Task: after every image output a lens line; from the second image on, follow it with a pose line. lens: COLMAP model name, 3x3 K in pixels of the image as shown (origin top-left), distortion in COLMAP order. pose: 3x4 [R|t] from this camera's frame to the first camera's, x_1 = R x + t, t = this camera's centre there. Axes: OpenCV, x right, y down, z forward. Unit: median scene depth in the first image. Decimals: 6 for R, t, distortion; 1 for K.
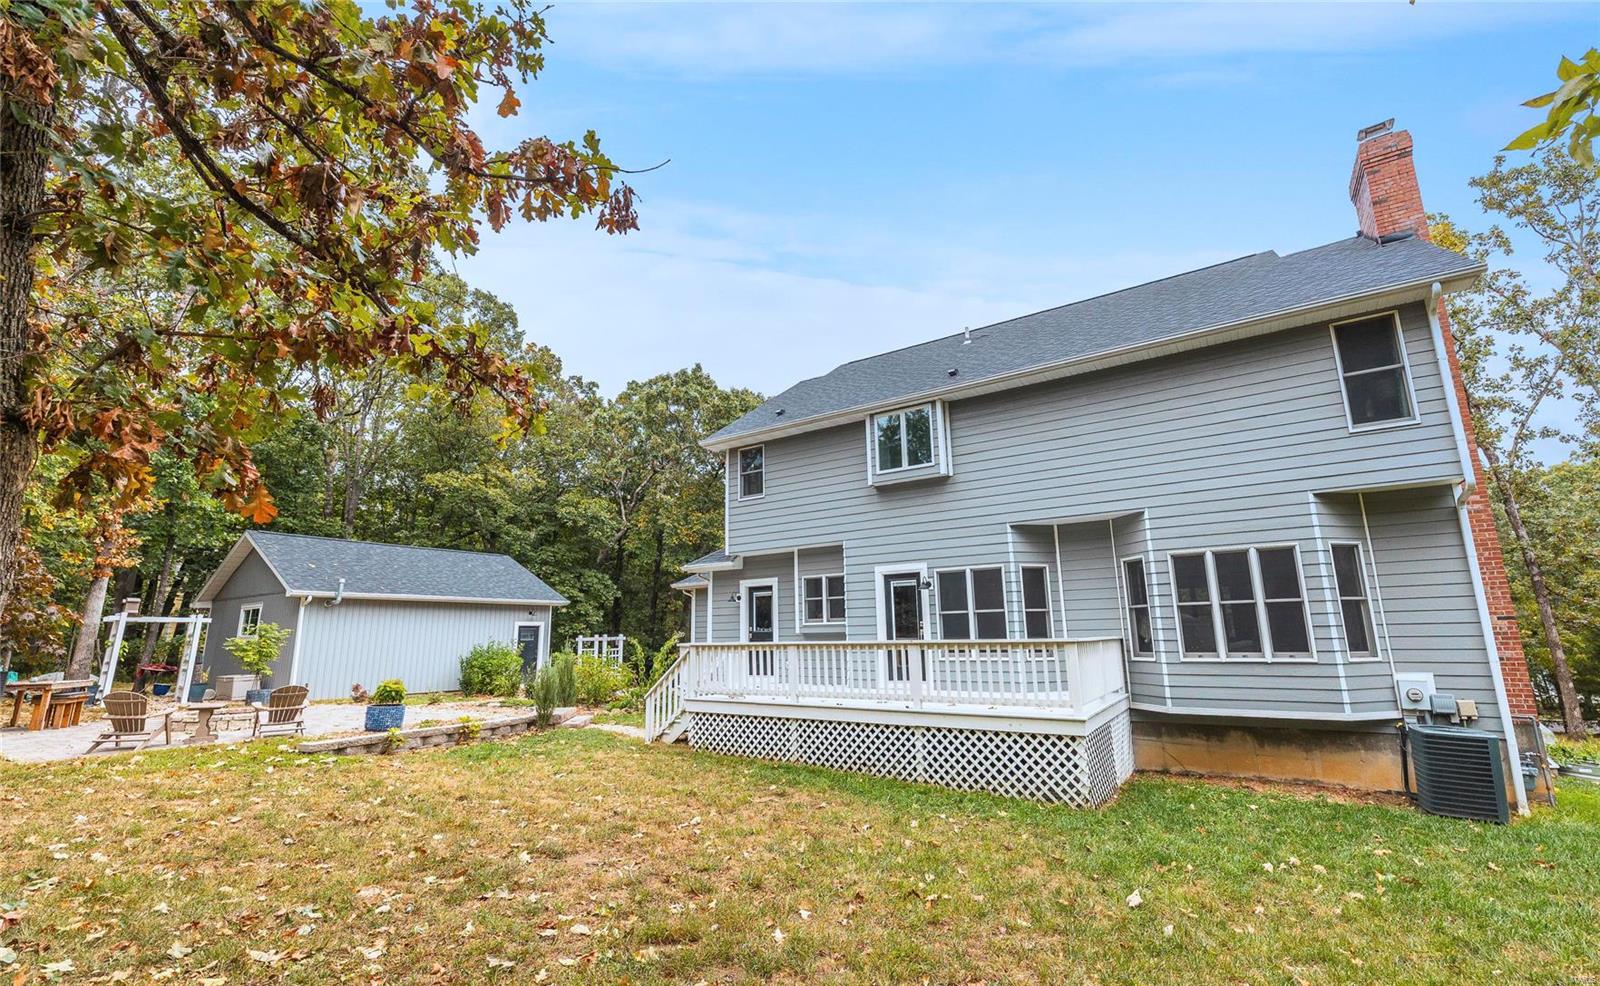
lens RADIAL K [[671.0, 0, 797.5], [0, 671.0, 501.2], [0, 0, 1]] dist [-0.006549, -0.000023]
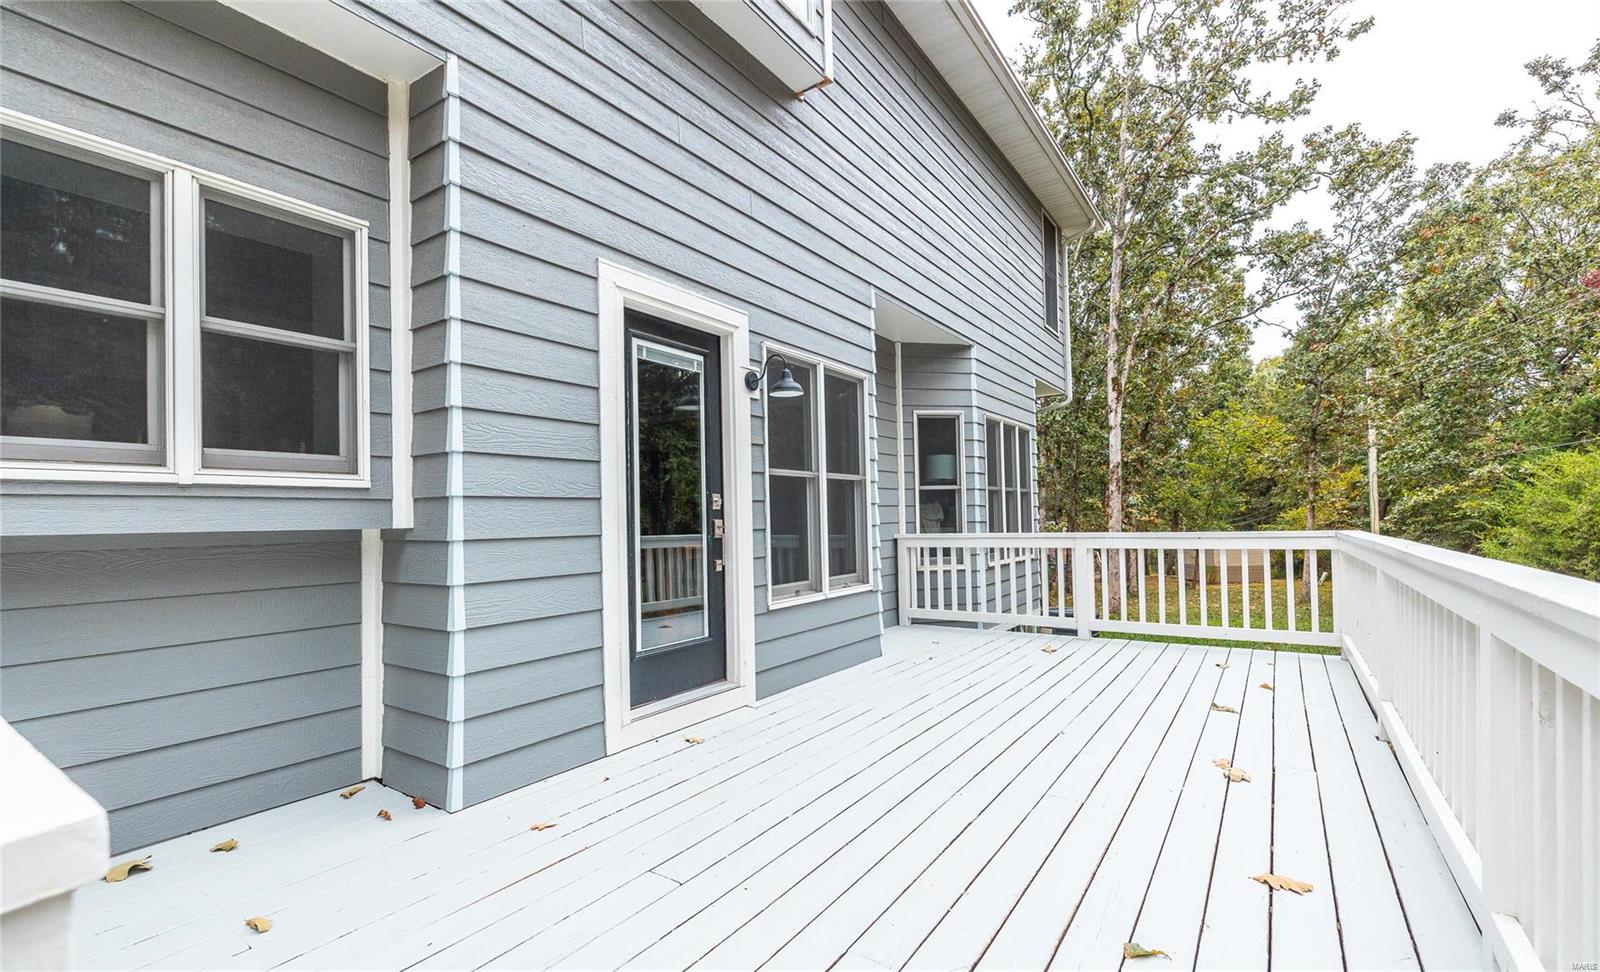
lens RADIAL K [[690.9, 0, 807.8], [0, 690.9, 512.9], [0, 0, 1]] dist [-0.007790, -0.000124]
pose [[0.002899, 0.027598, 0.999615, -0.133847], [-0.175720, 0.984079, -0.026660, 0.191818], [-0.984436, -0.175575, 0.007702, 0.970368]]
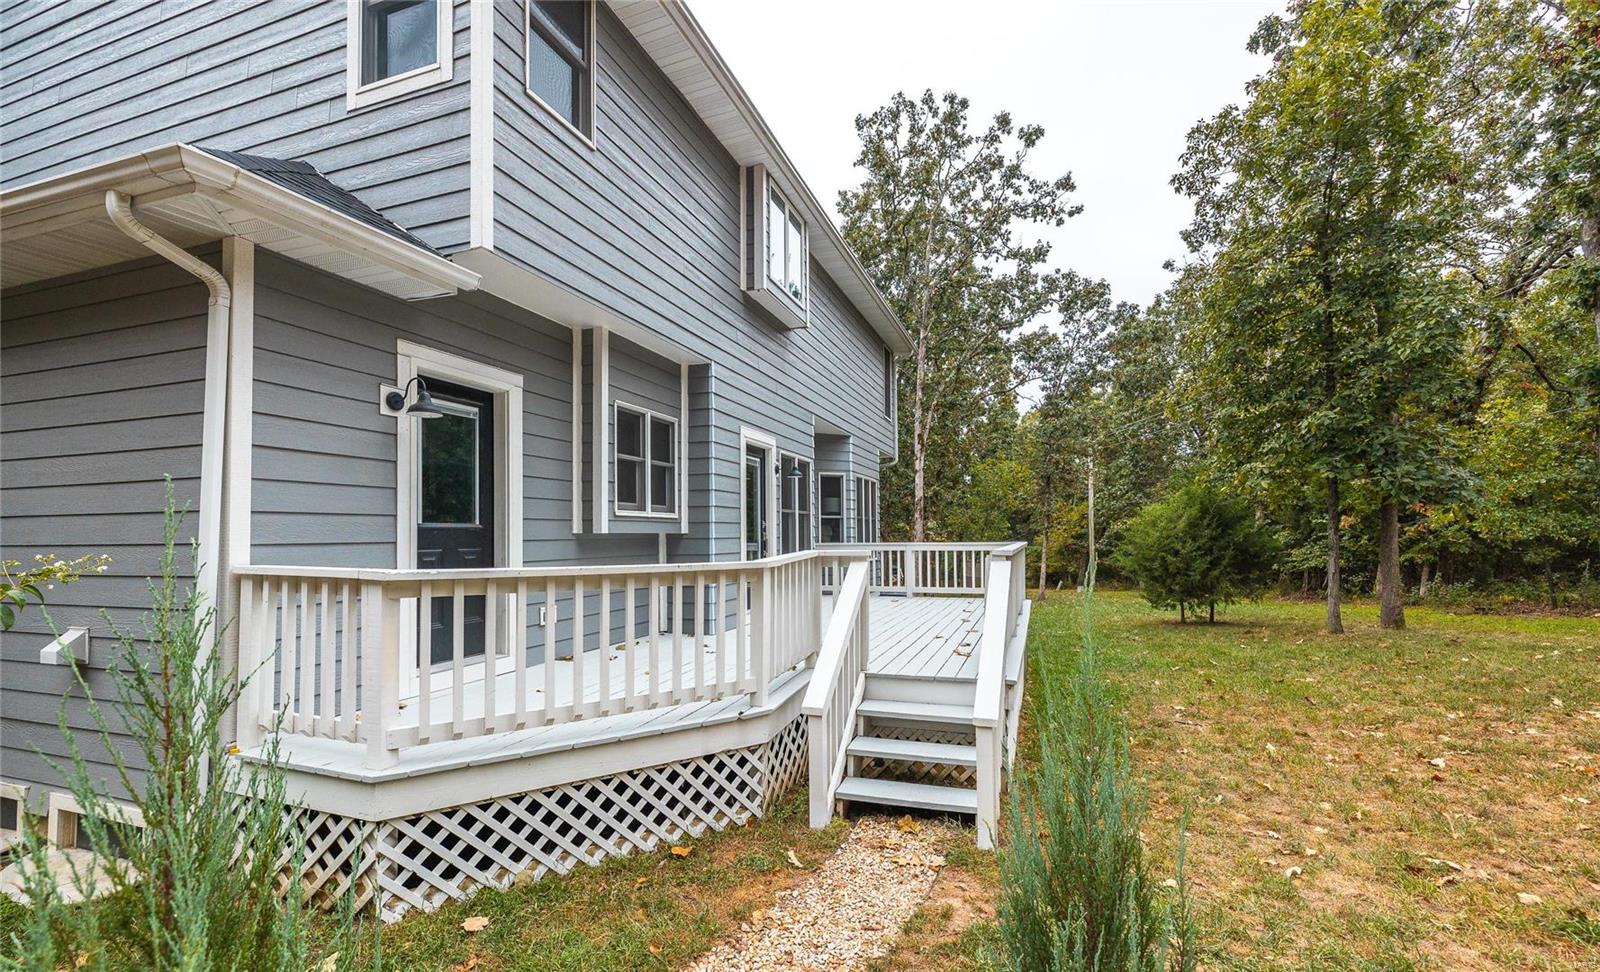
lens RADIAL K [[690.9, 0, 840.2], [0, 690.9, 520.6], [0, 0, 1]] dist [-0.007790, -0.000124]
pose [[-0.306194, 0.041030, 0.951085, -0.517057], [-0.174541, 0.979715, -0.098457, 0.238431], [-0.935832, -0.196150, -0.292821, 1.152400]]
